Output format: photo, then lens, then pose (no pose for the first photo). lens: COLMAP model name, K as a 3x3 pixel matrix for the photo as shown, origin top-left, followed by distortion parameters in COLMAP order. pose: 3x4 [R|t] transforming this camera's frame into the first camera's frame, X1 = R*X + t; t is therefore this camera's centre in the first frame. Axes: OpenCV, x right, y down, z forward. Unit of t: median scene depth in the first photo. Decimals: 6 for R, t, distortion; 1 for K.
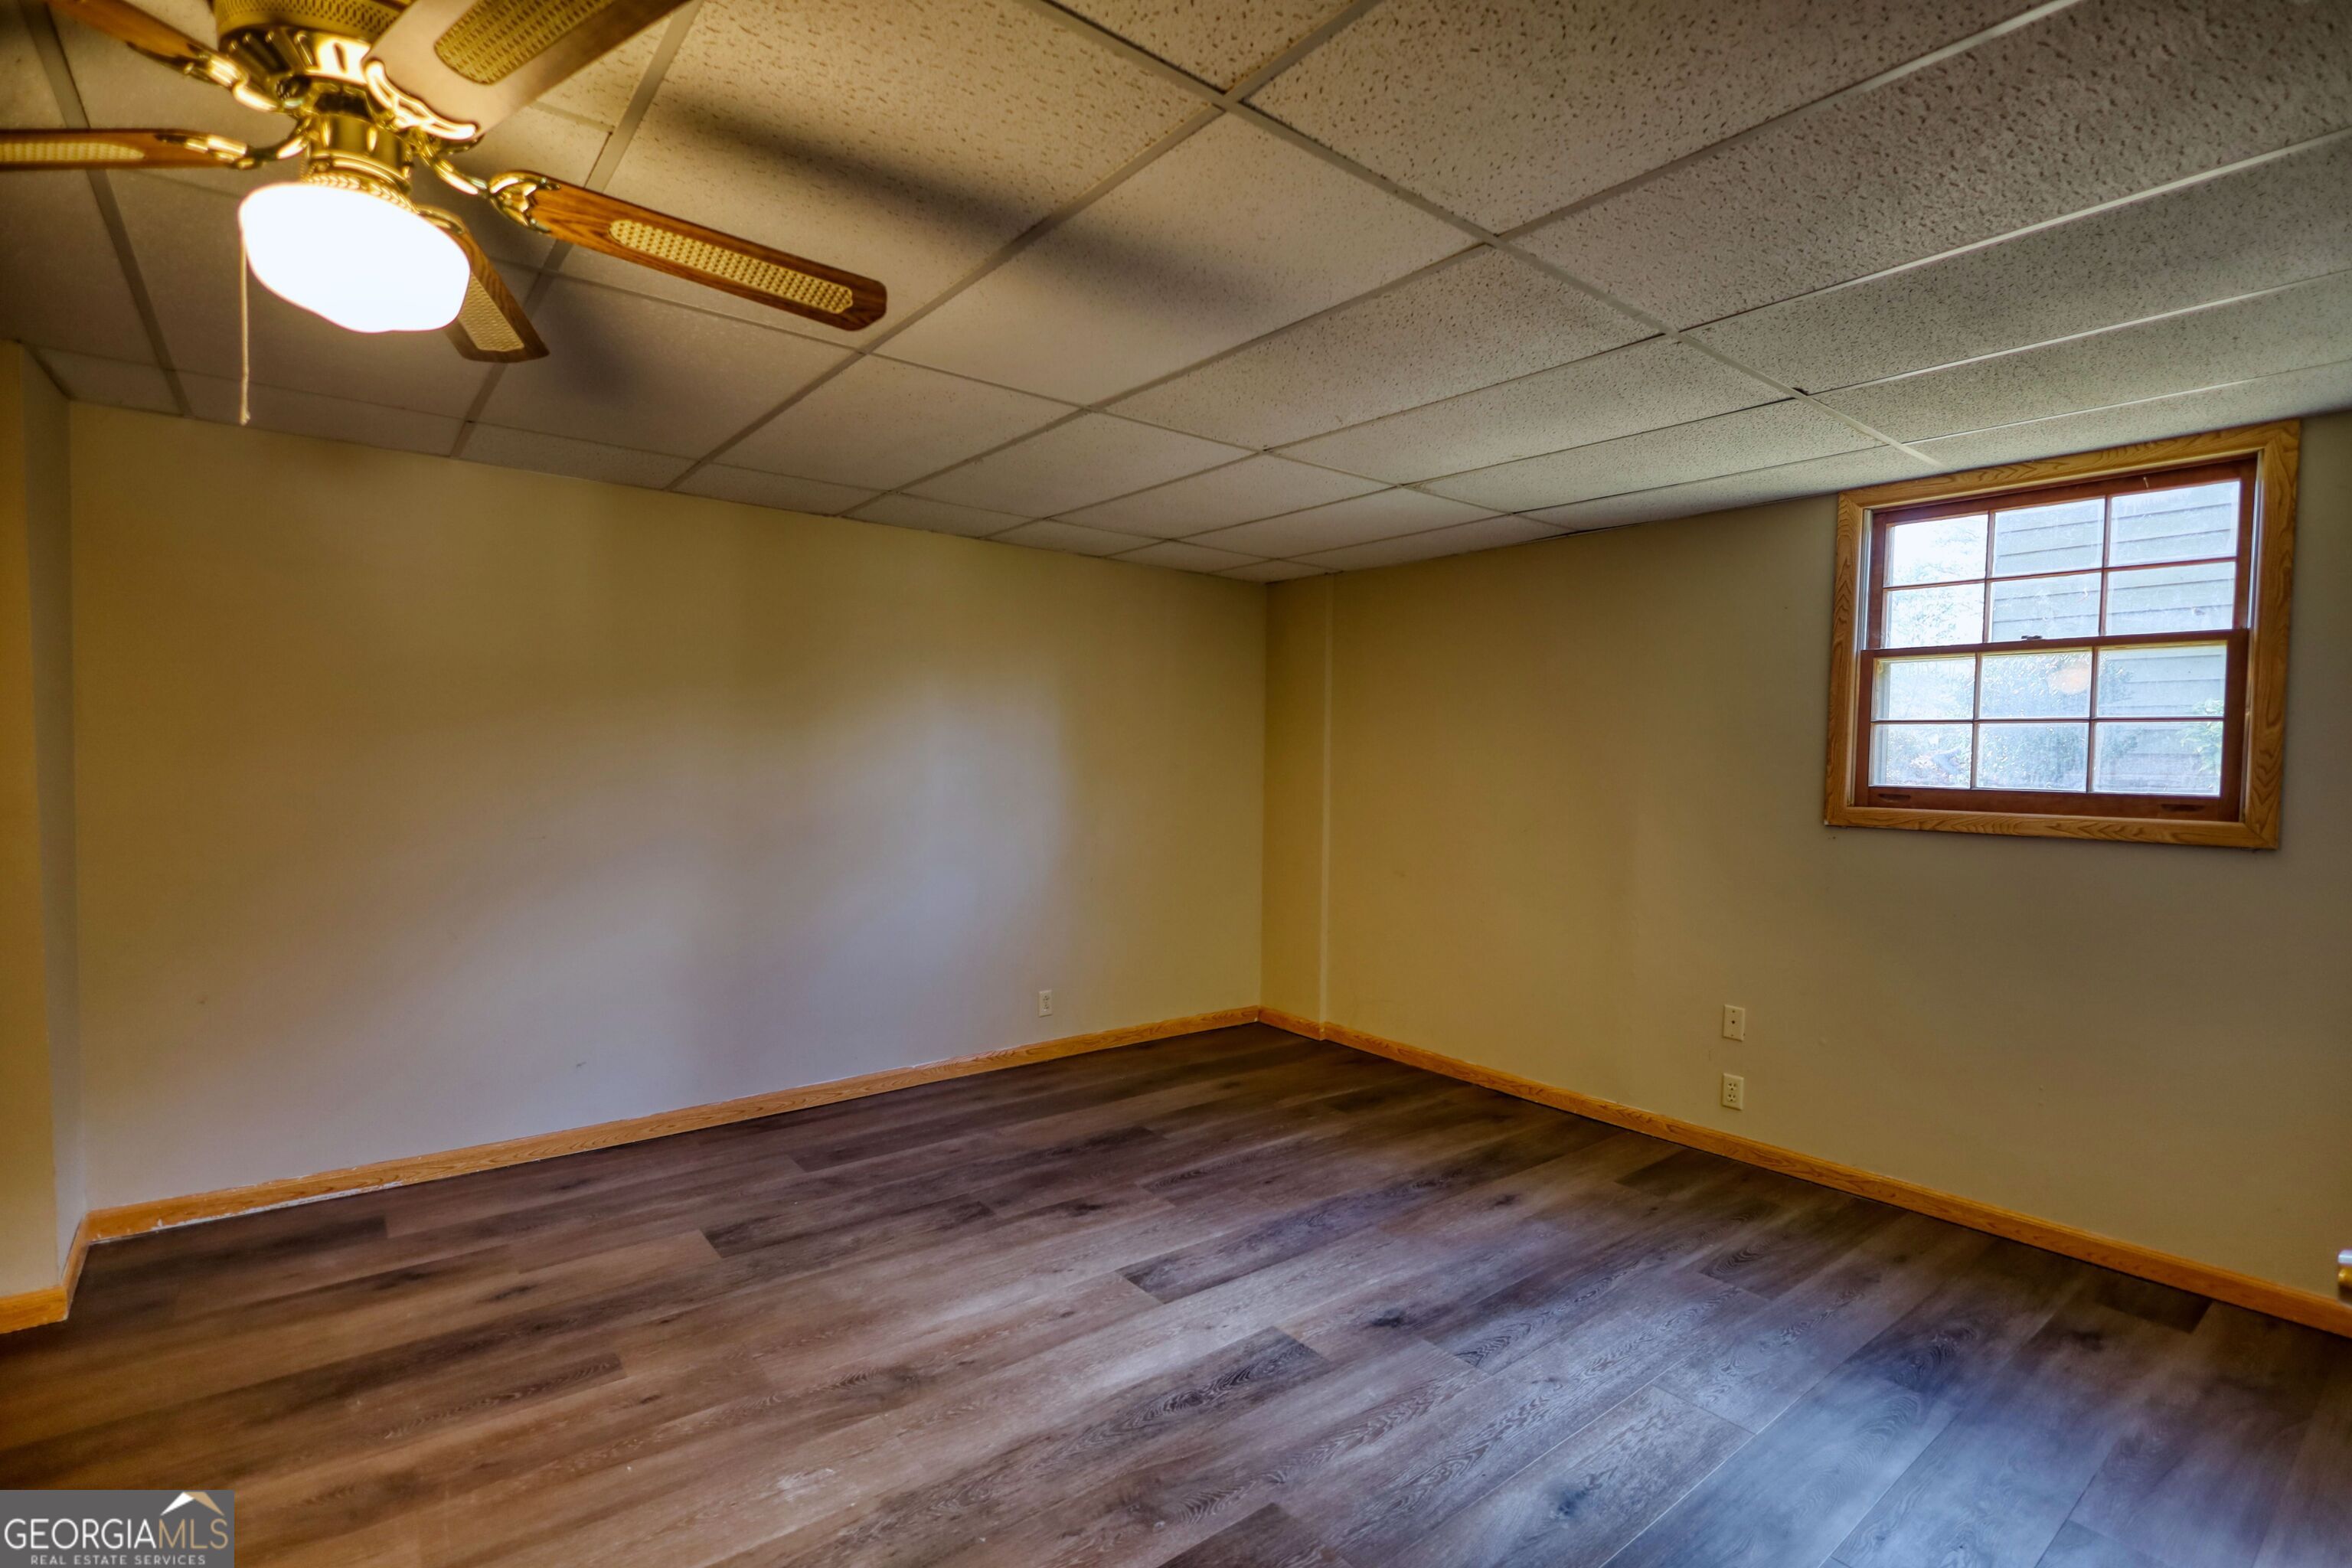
lens RADIAL K [[1095.9, 0, 1176.4], [0, 1095.9, 780.6], [0, 0, 1]] dist [-0.003401, 0.001328]
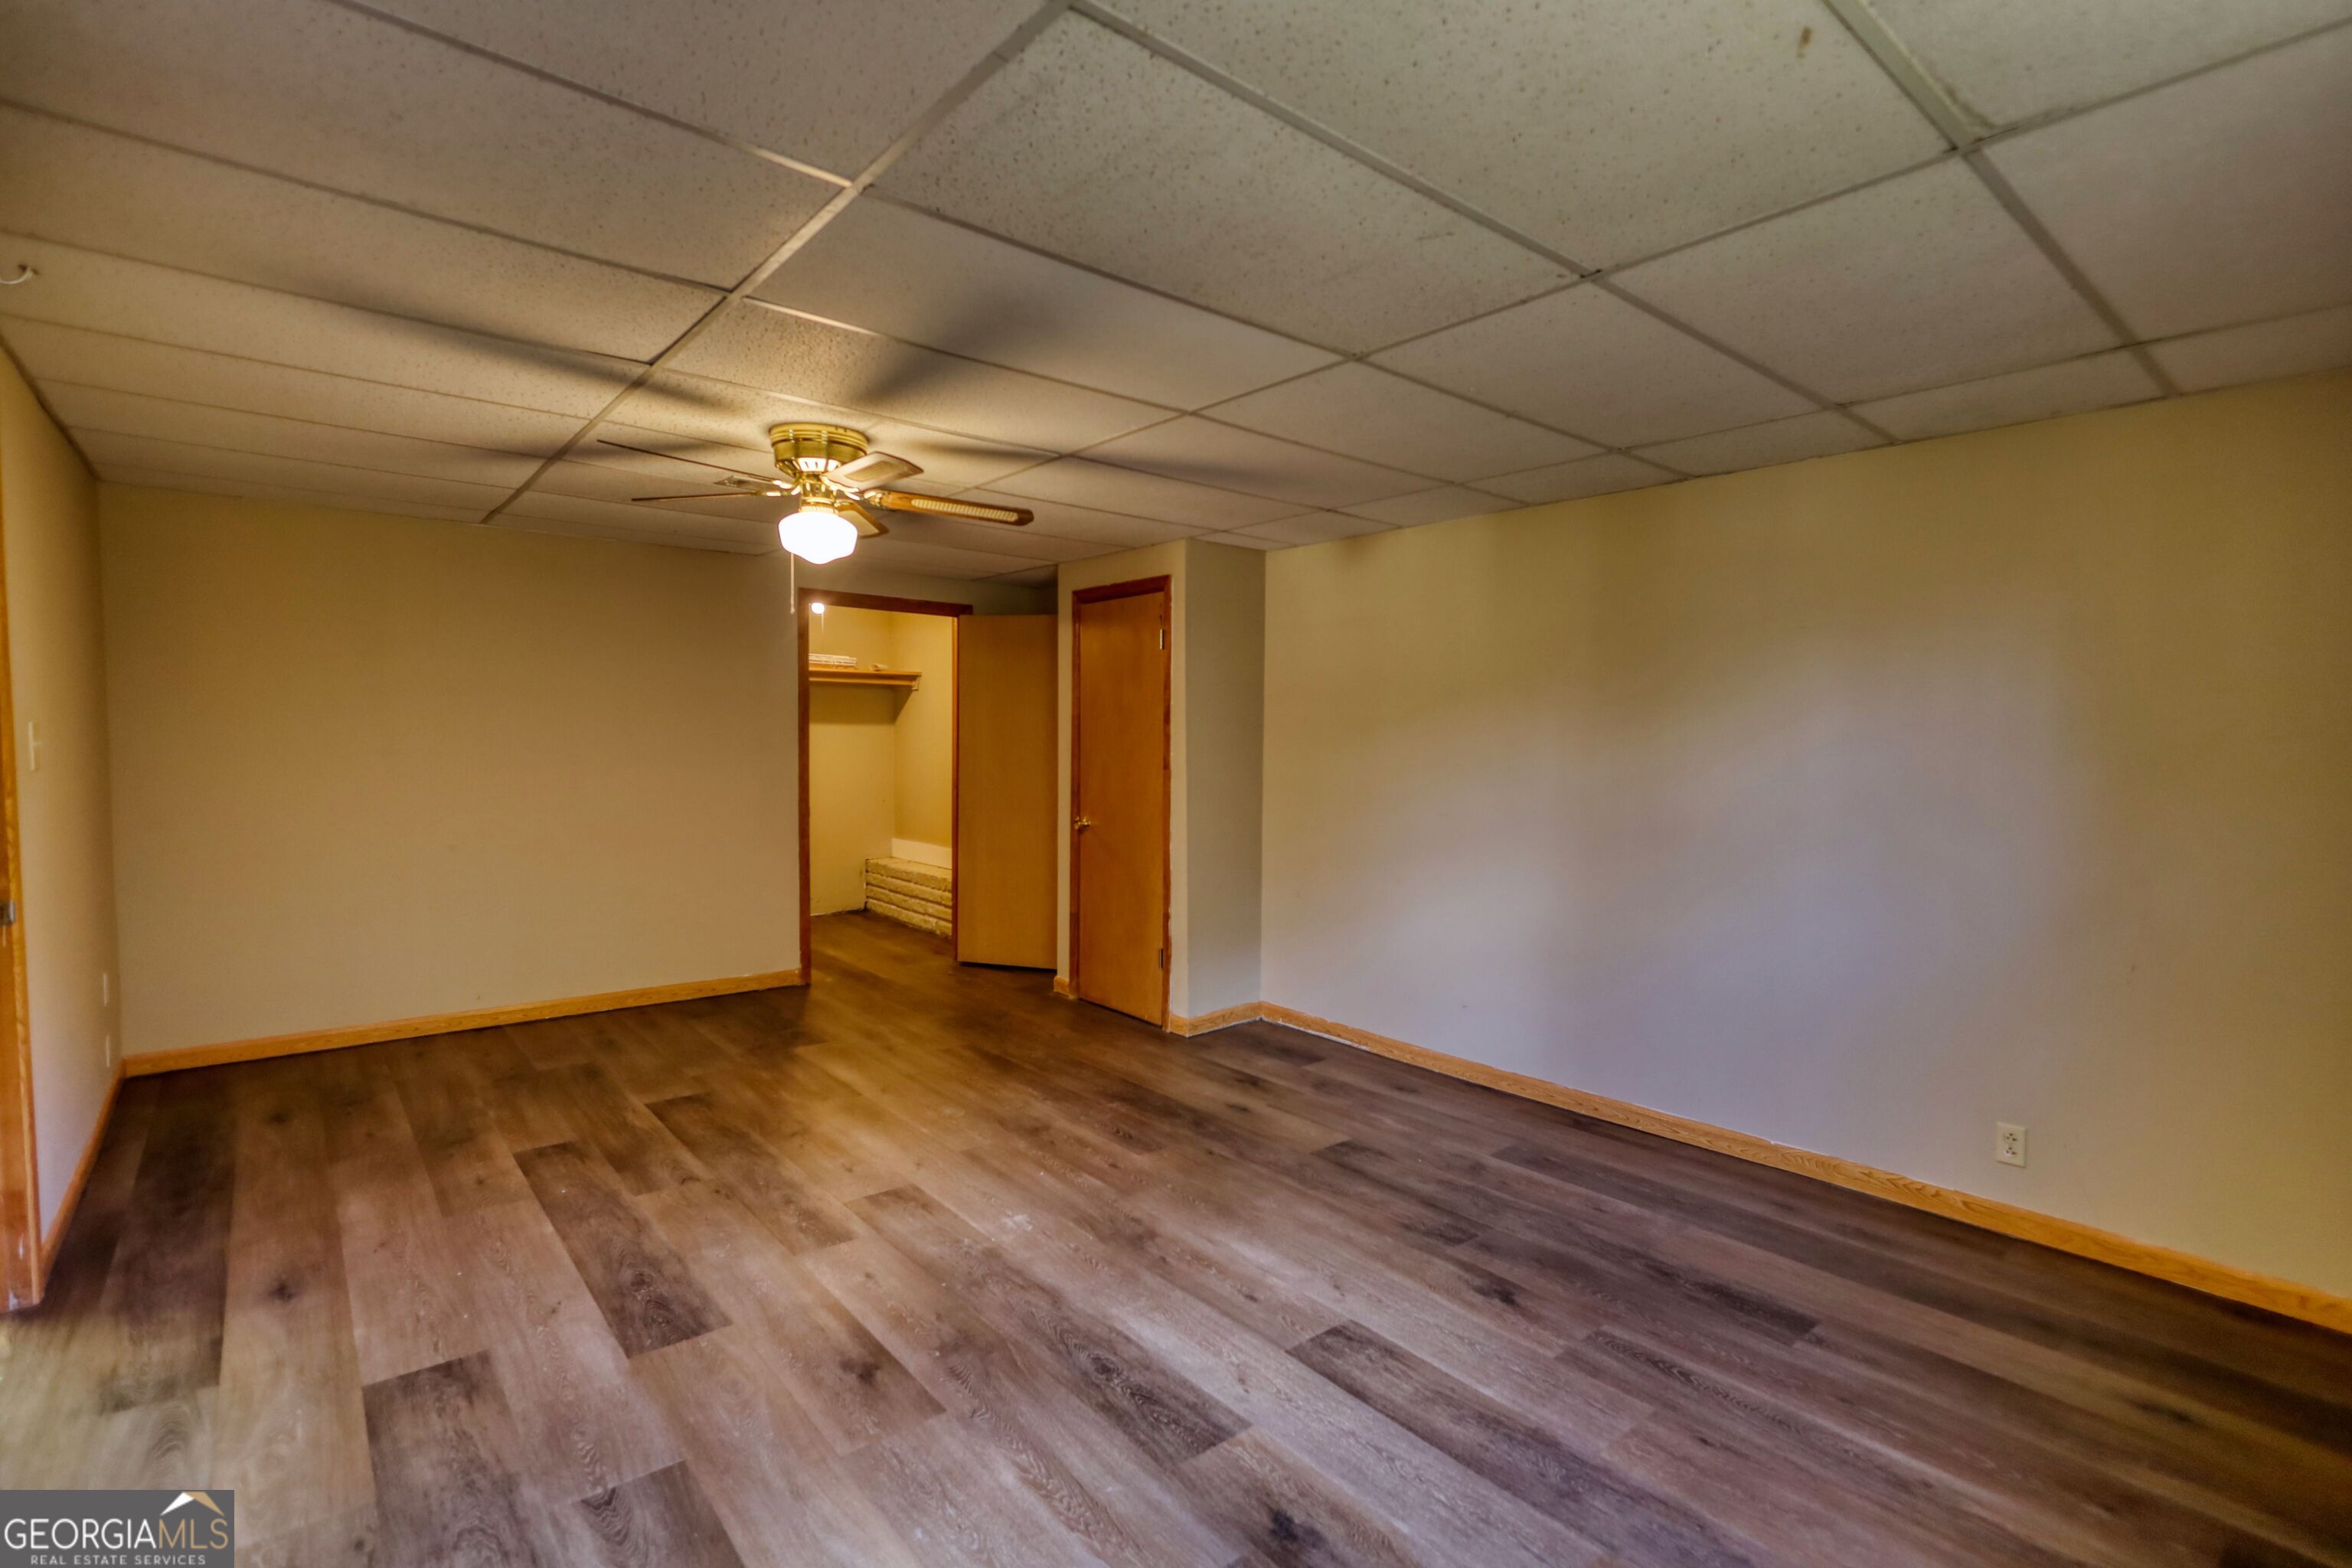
lens RADIAL K [[1095.9, 0, 1177.0], [0, 1095.9, 796.4], [0, 0, 1]] dist [-0.003401, 0.001328]
pose [[0.026433, 0.039081, -0.998886, 0.730992], [-0.036911, 0.998592, 0.038093, -0.005551], [0.998969, 0.035863, 0.027838, 0.735548]]
